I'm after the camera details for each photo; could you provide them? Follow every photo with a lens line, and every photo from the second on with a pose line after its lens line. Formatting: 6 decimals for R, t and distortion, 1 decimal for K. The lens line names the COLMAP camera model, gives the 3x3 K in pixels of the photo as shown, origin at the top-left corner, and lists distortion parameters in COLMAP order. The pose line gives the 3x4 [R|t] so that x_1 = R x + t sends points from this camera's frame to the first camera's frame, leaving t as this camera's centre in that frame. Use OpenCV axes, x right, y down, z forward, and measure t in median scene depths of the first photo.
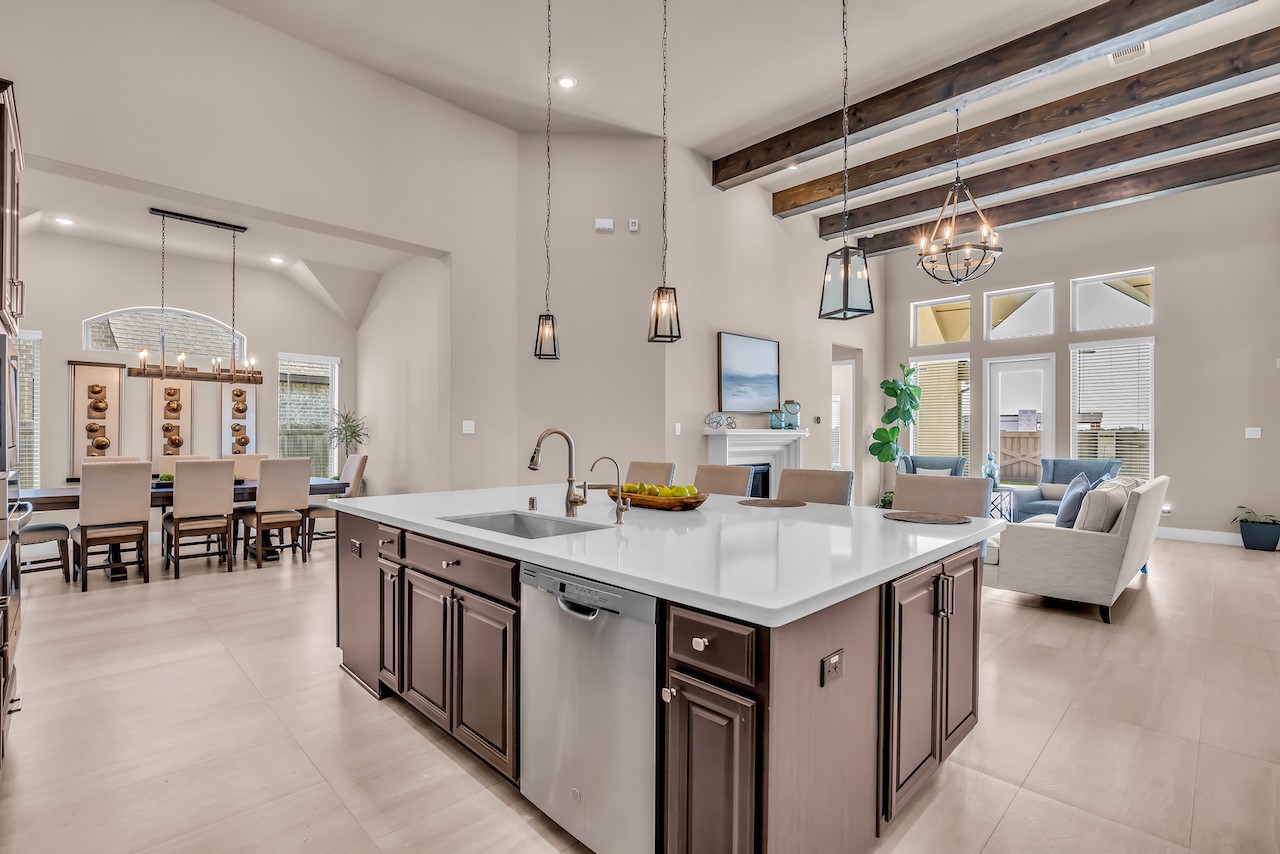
lens RADIAL K [[589.9, 0, 633.2], [0, 589.9, 435.1], [0, 0, 1]] dist [-0.017470, 0.005581]
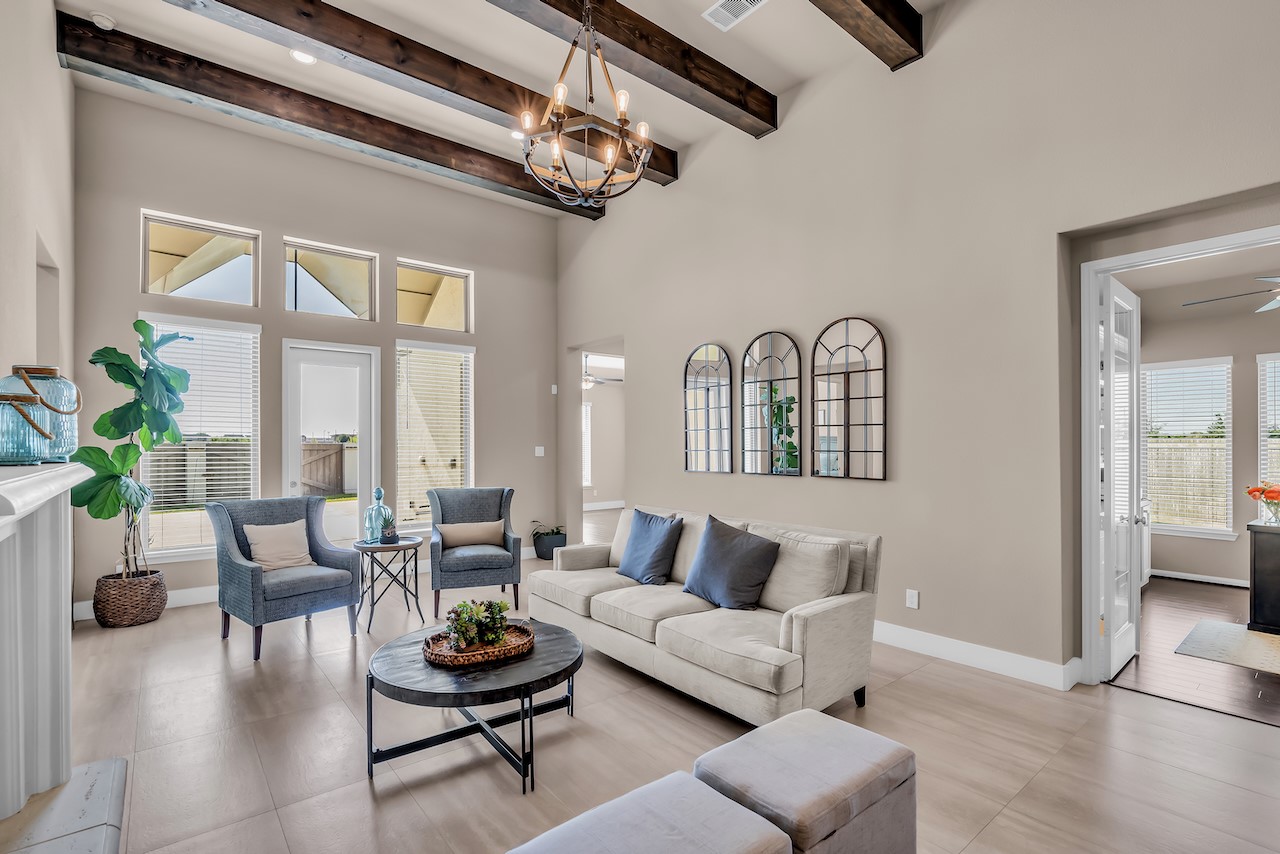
lens RADIAL K [[589.9, 0, 630.0], [0, 589.9, 443.1], [0, 0, 1]] dist [-0.017470, 0.005581]
pose [[0.095633, -0.002645, 0.995413, -0.006658], [0.000957, 0.999996, 0.002566, -0.022725], [-0.995416, 0.000708, 0.095635, 0.744962]]
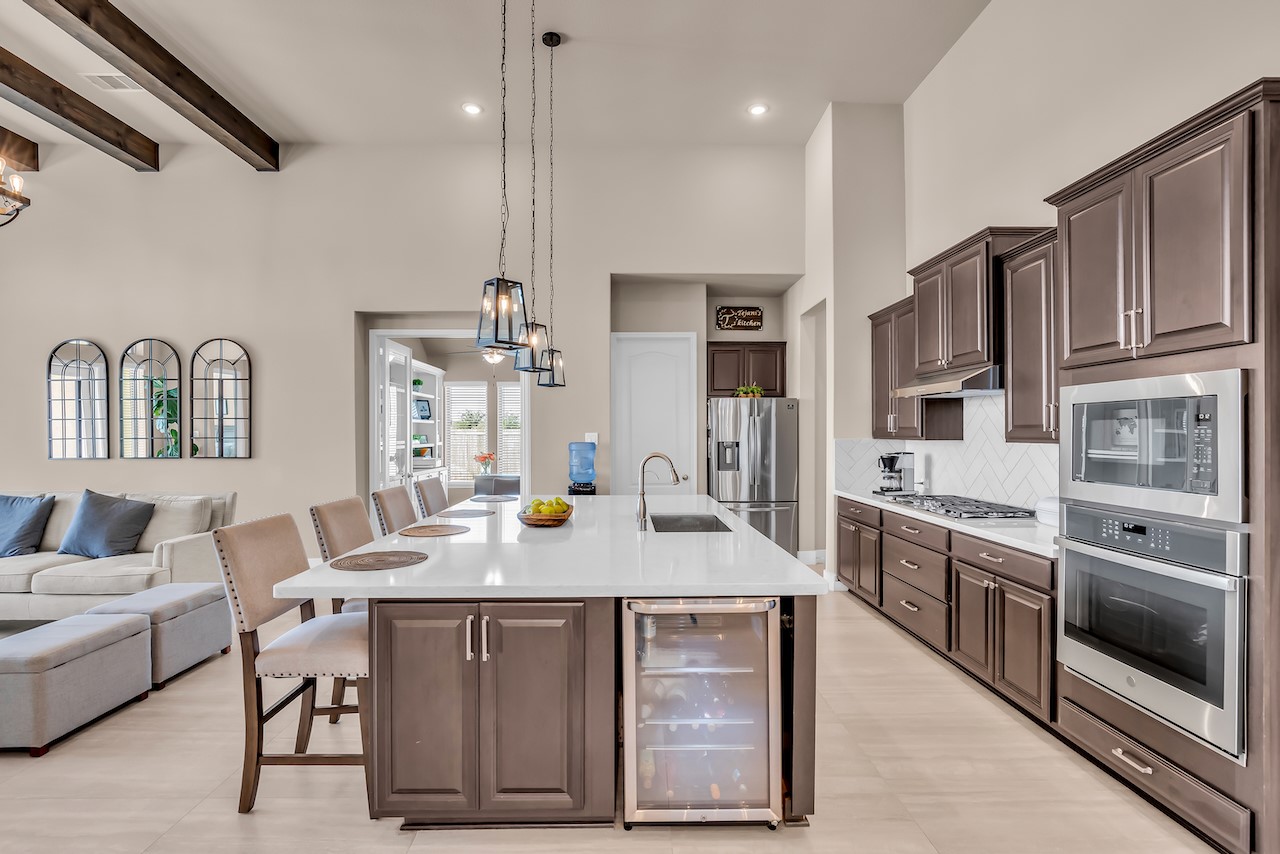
lens RADIAL K [[589.9, 0, 636.7], [0, 589.9, 434.3], [0, 0, 1]] dist [-0.017470, 0.005581]
pose [[-0.726327, -0.006021, 0.687323, -0.391701], [-0.001753, 0.999975, 0.006907, -0.024234], [-0.687347, 0.003812, -0.726319, 0.777014]]
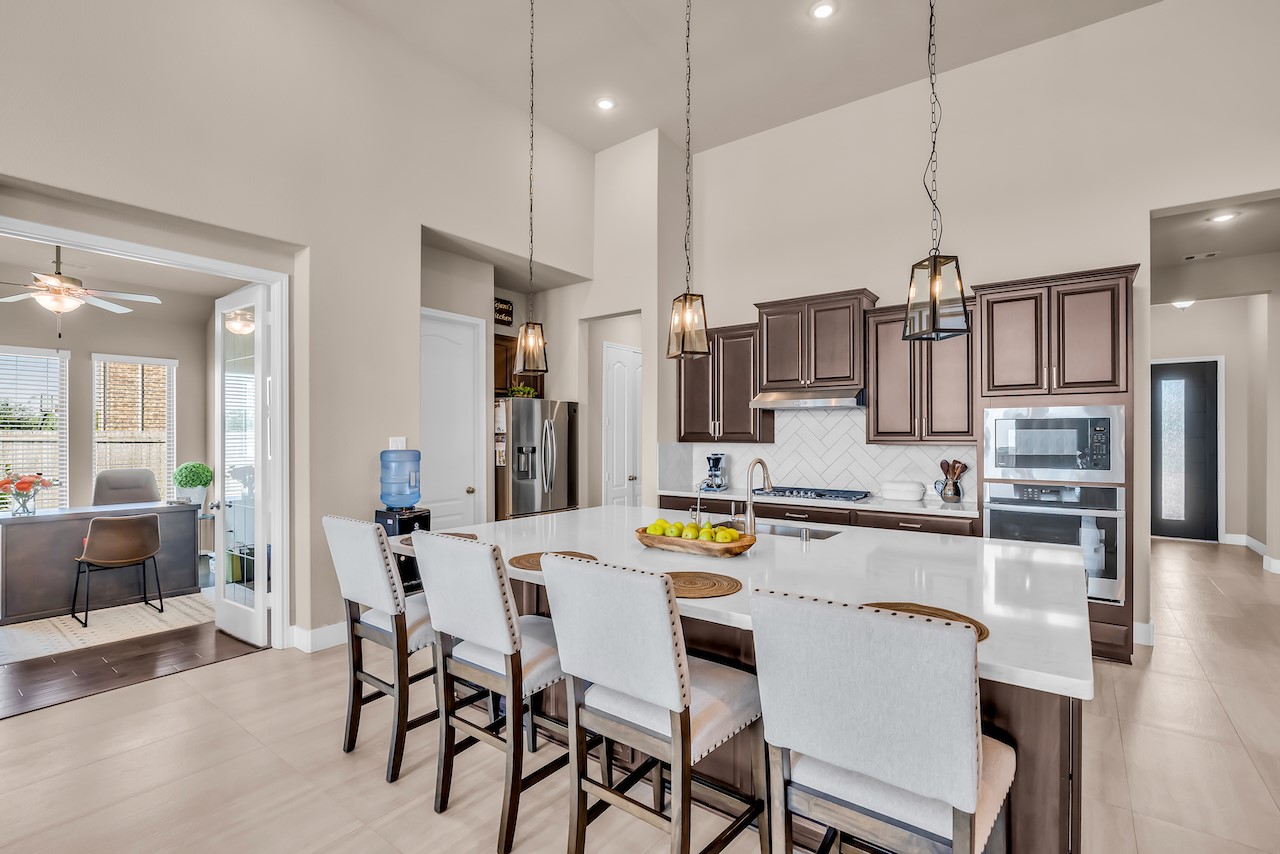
lens RADIAL K [[589.9, 0, 634.7], [0, 589.9, 431.6], [0, 0, 1]] dist [-0.017470, 0.005581]
pose [[-0.989897, -0.005802, -0.141671, 0.114102], [-0.004573, 0.999949, -0.008999, -0.021600], [0.141716, -0.008260, -0.989873, 0.850180]]
